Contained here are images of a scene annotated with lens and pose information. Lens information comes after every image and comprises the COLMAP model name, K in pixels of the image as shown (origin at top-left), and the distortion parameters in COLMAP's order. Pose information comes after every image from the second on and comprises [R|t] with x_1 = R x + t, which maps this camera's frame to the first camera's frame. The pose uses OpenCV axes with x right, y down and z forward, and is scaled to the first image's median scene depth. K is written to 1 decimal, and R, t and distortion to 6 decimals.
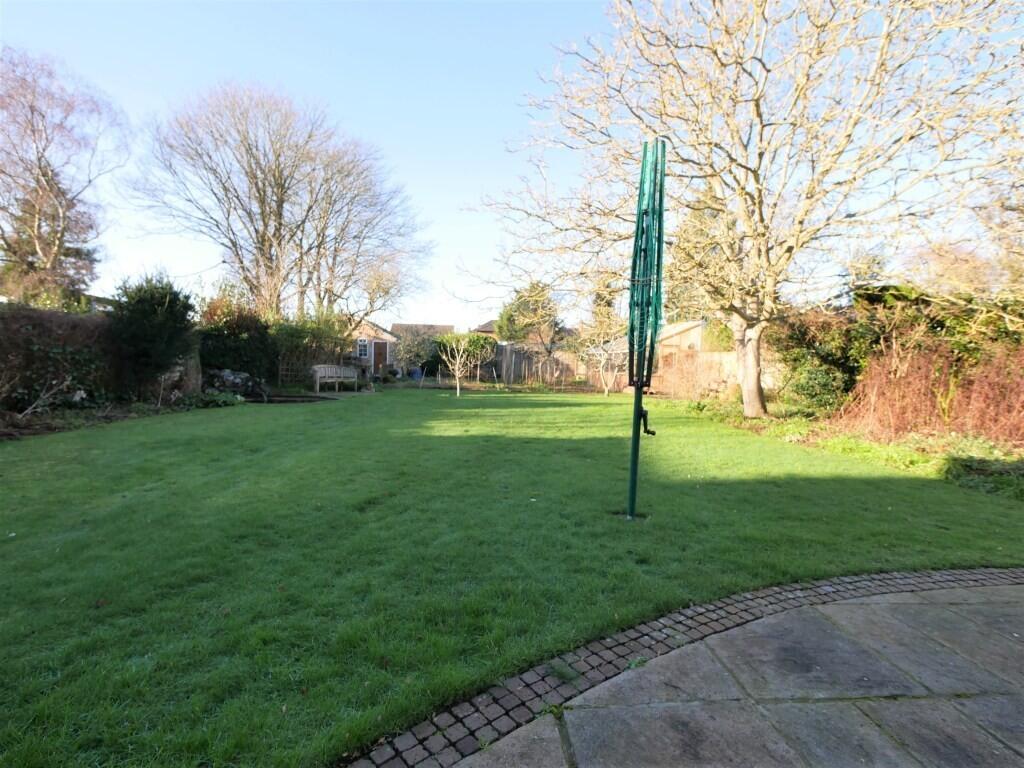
lens RADIAL K [[484.1, 0, 512.1], [0, 484.1, 384.4], [0, 0, 1]] dist [0.004394, 0.000017]
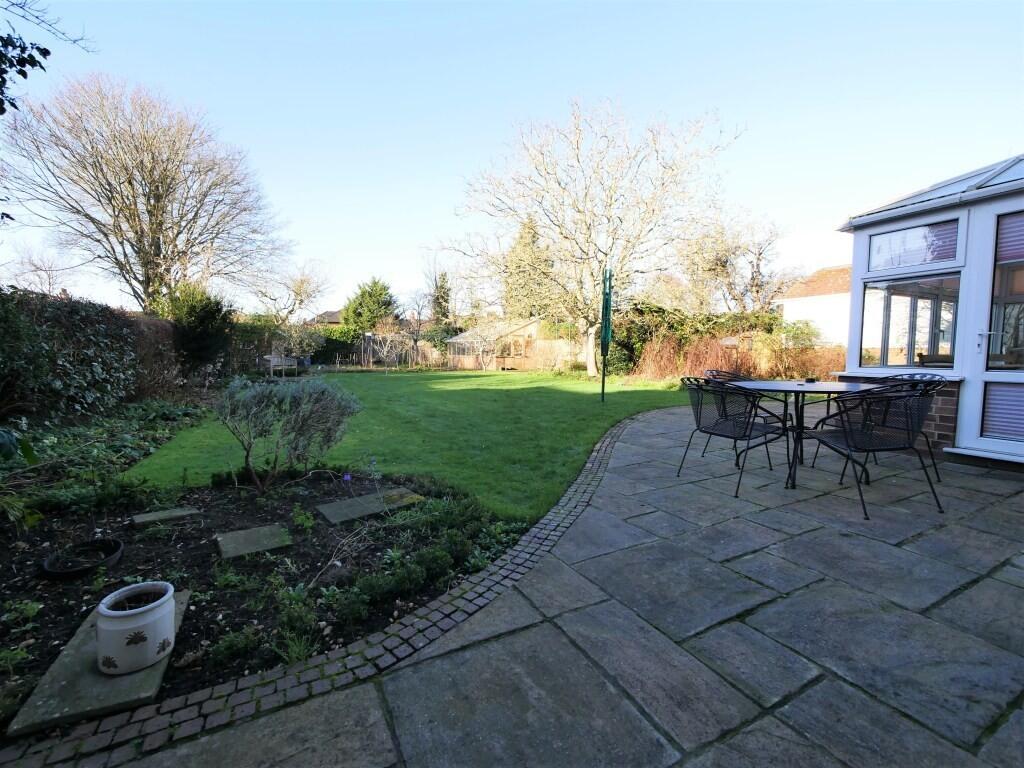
lens RADIAL K [[428.6, 0, 512.5], [0, 428.6, 387.2], [0, 0, 1]] dist [-0.000723, -0.000354]
pose [[0.919518, -0.056793, 0.388922, -0.327023], [0.039243, 0.997827, 0.052930, 0.008571], [-0.391083, -0.033408, 0.919749, -0.289083]]
